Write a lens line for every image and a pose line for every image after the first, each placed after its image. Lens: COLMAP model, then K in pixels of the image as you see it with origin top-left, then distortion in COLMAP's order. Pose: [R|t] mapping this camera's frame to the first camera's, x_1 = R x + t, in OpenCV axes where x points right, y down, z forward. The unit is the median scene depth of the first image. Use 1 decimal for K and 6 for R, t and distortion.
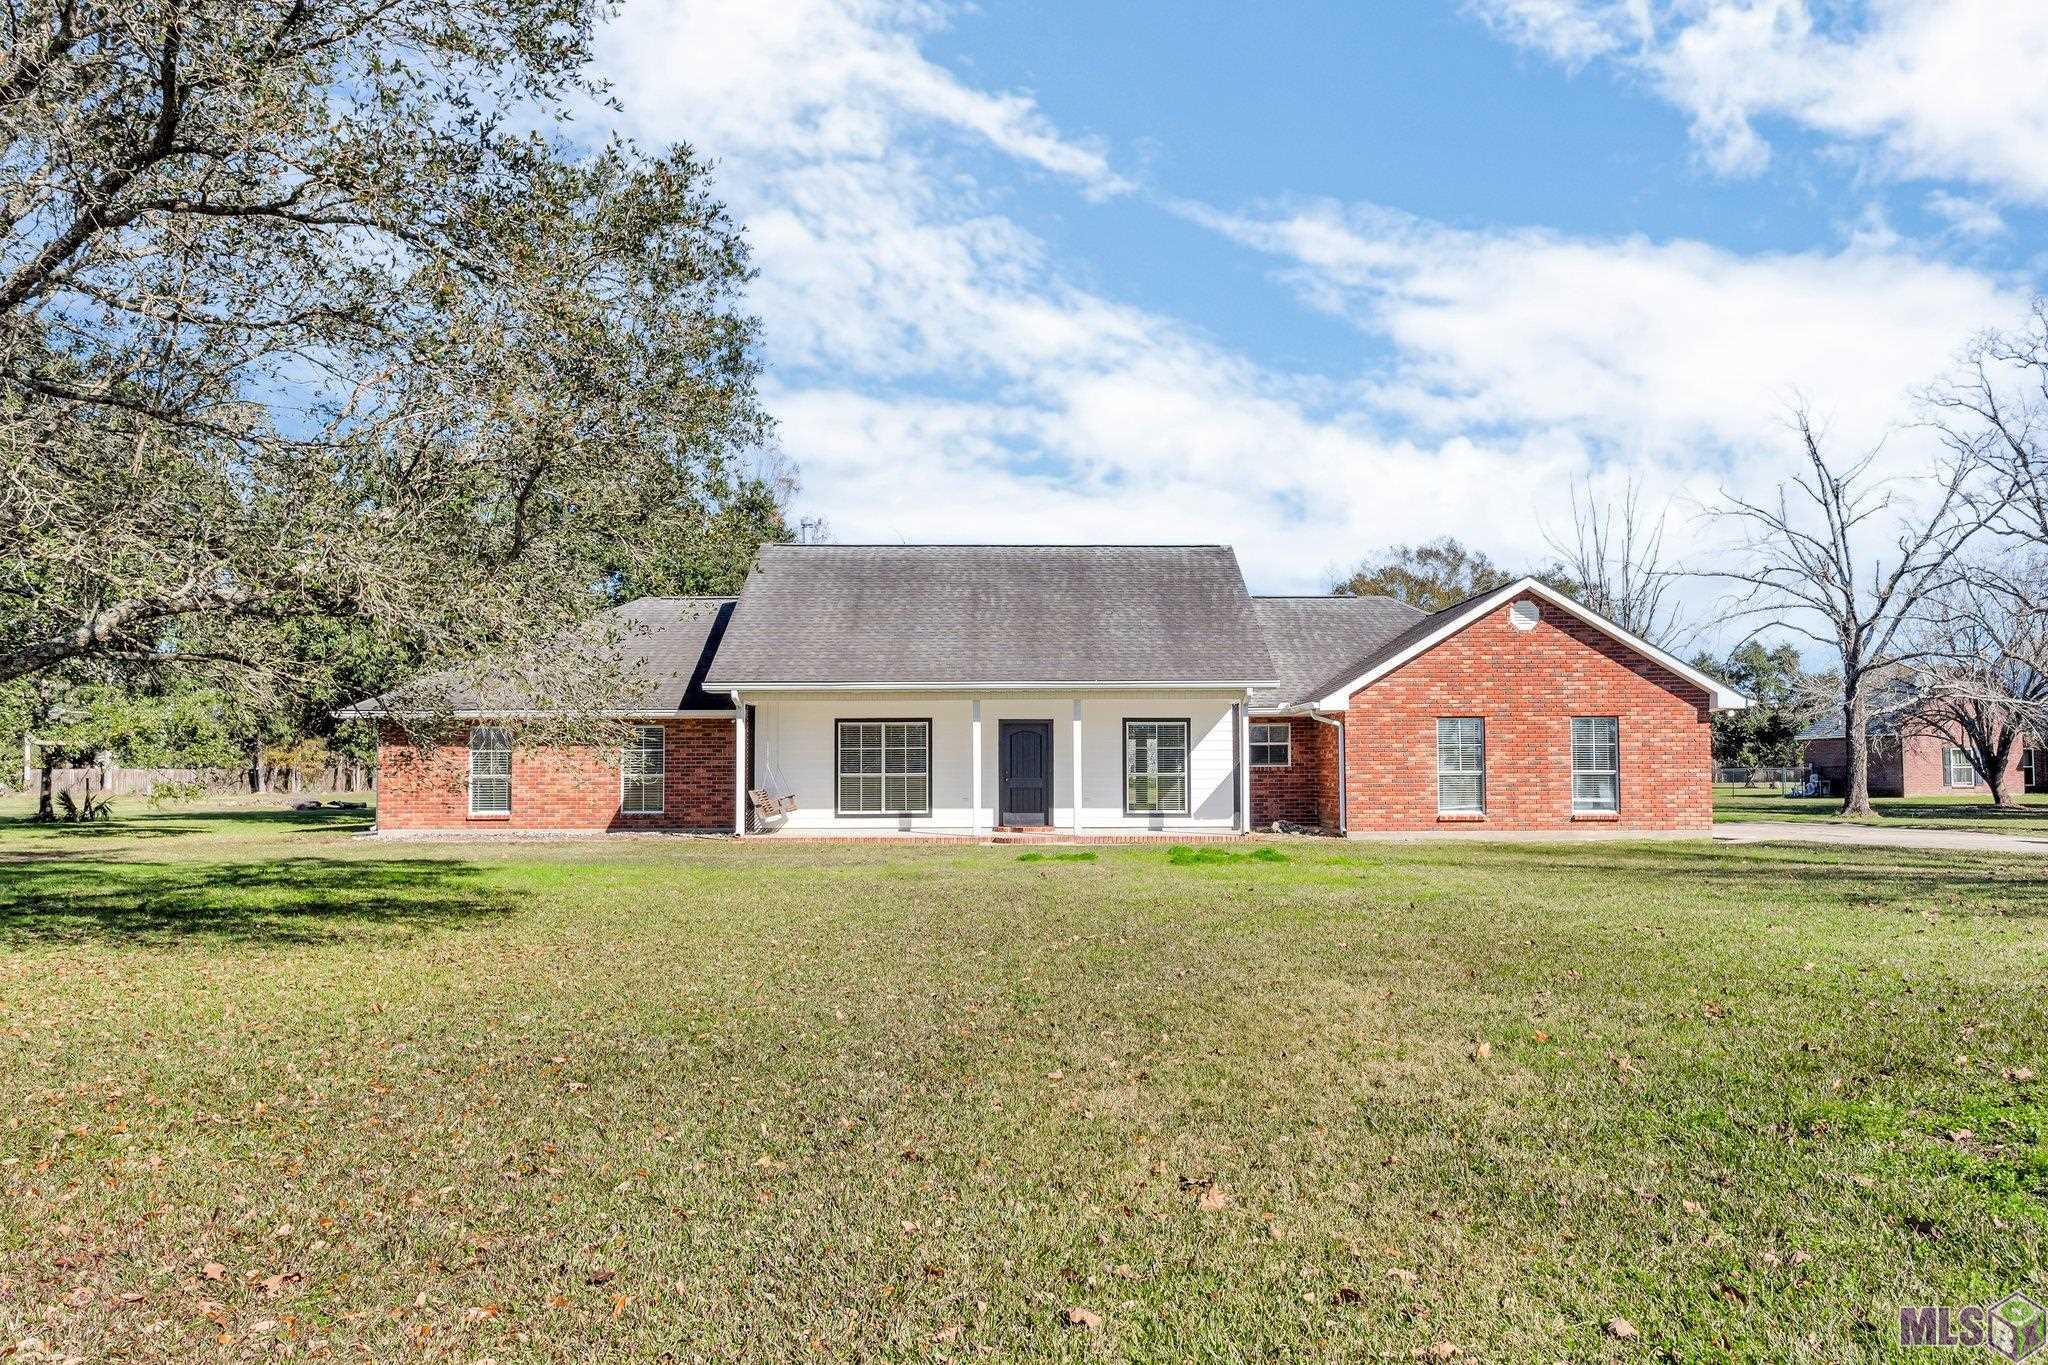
lens RADIAL K [[1551.5, 0, 1019.9], [0, 1551.5, 683.3], [0, 0, 1]] dist [0.006269, 0.002903]
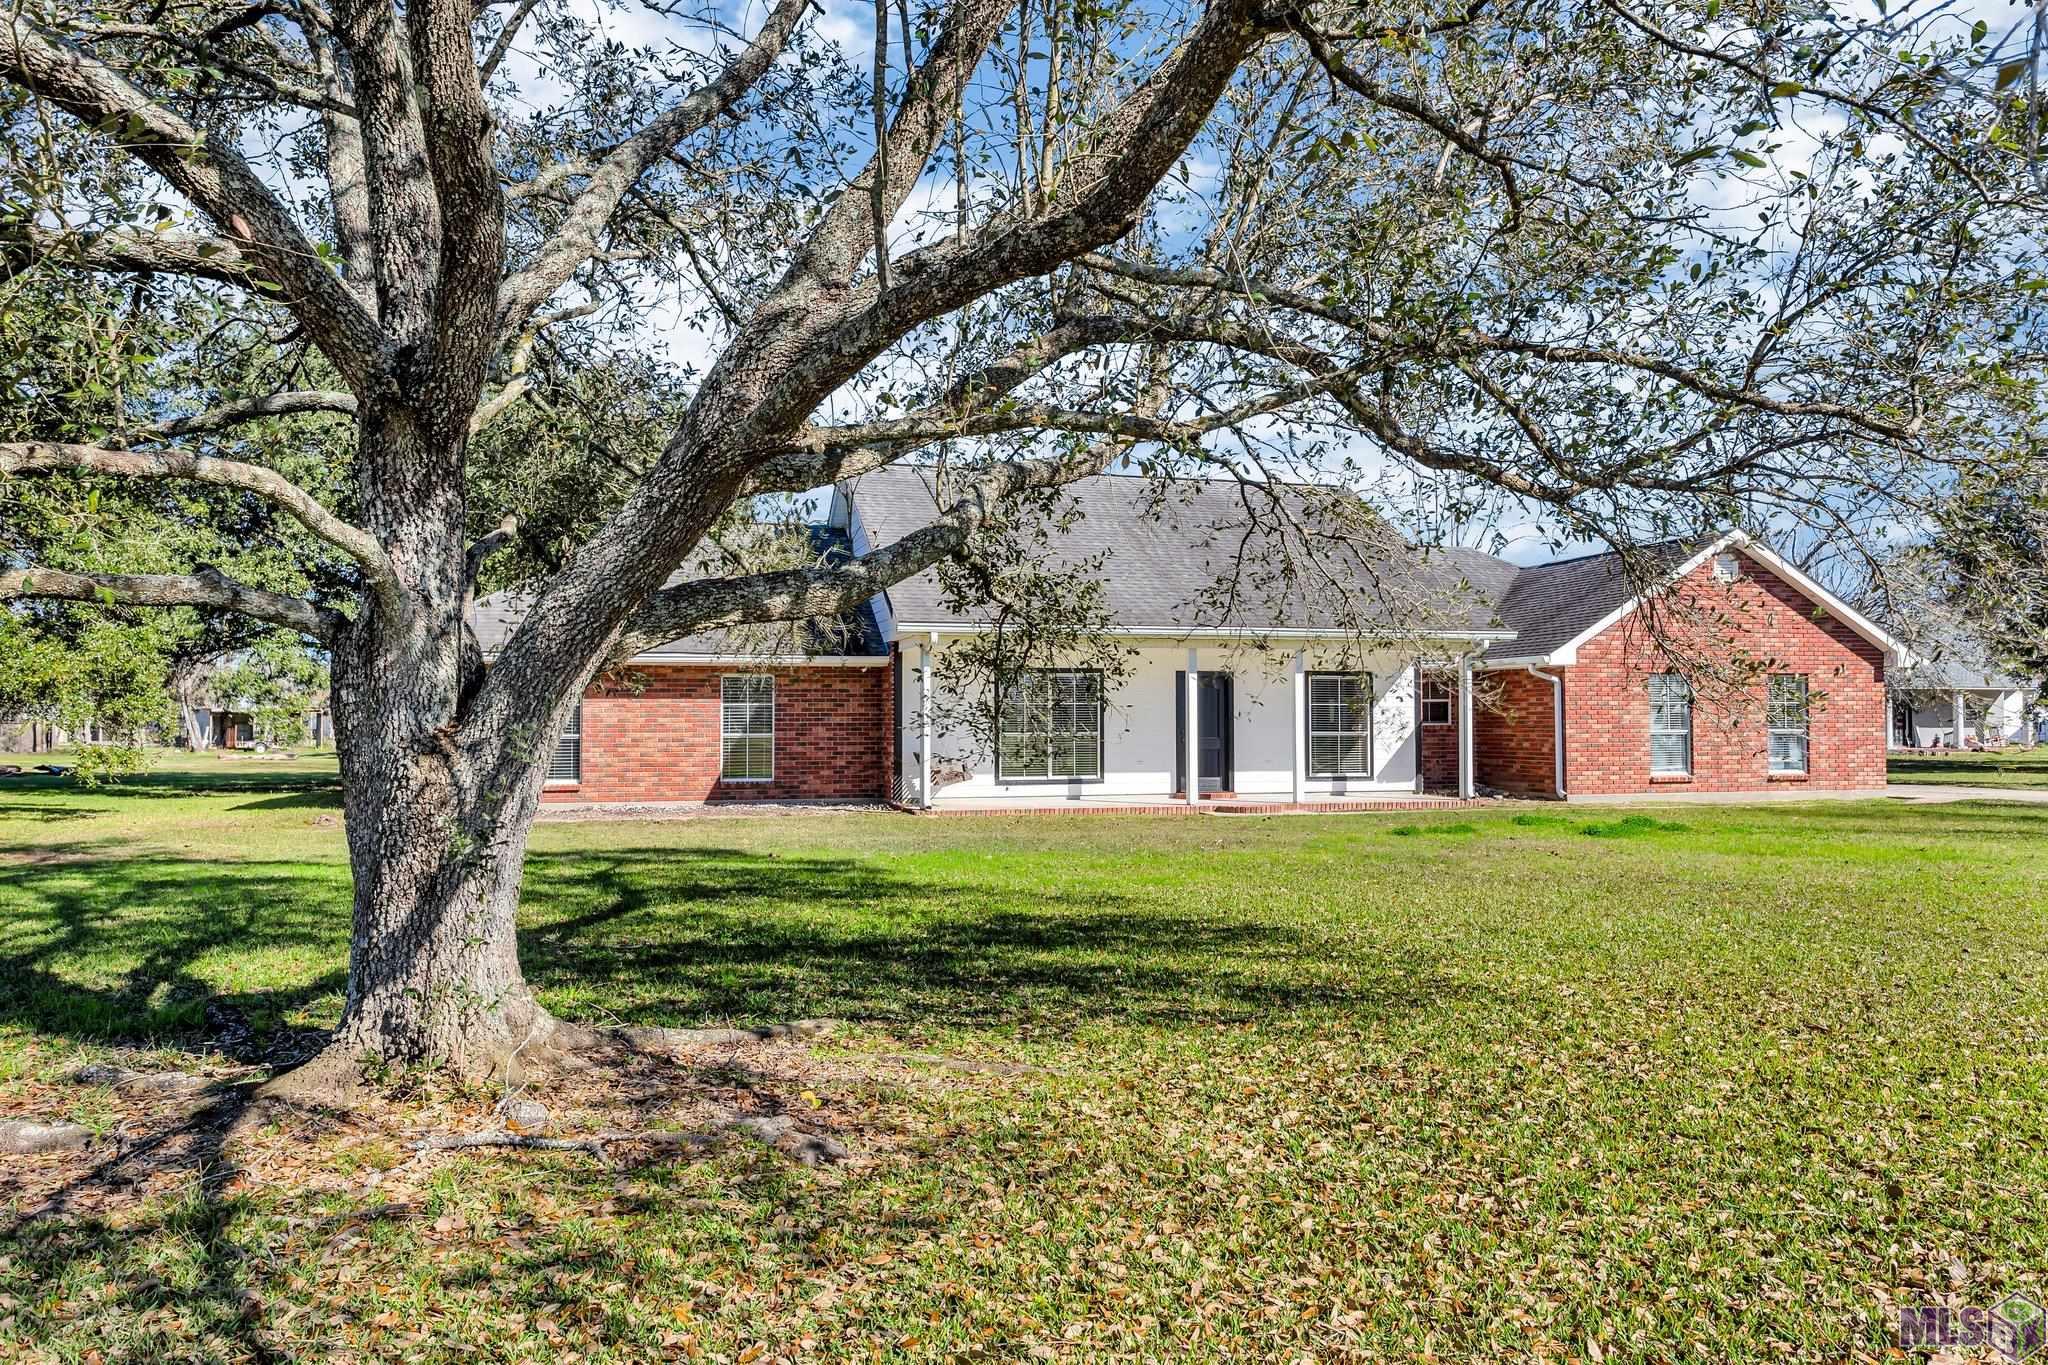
lens RADIAL K [[1551.5, 0, 1024.1], [0, 1551.5, 684.2], [0, 0, 1]] dist [0.006269, 0.002903]
pose [[0.958338, 0.008953, 0.285497, -0.345450], [-0.017447, 0.999477, 0.027222, 0.008849], [-0.285104, -0.031069, 0.957993, 0.190297]]
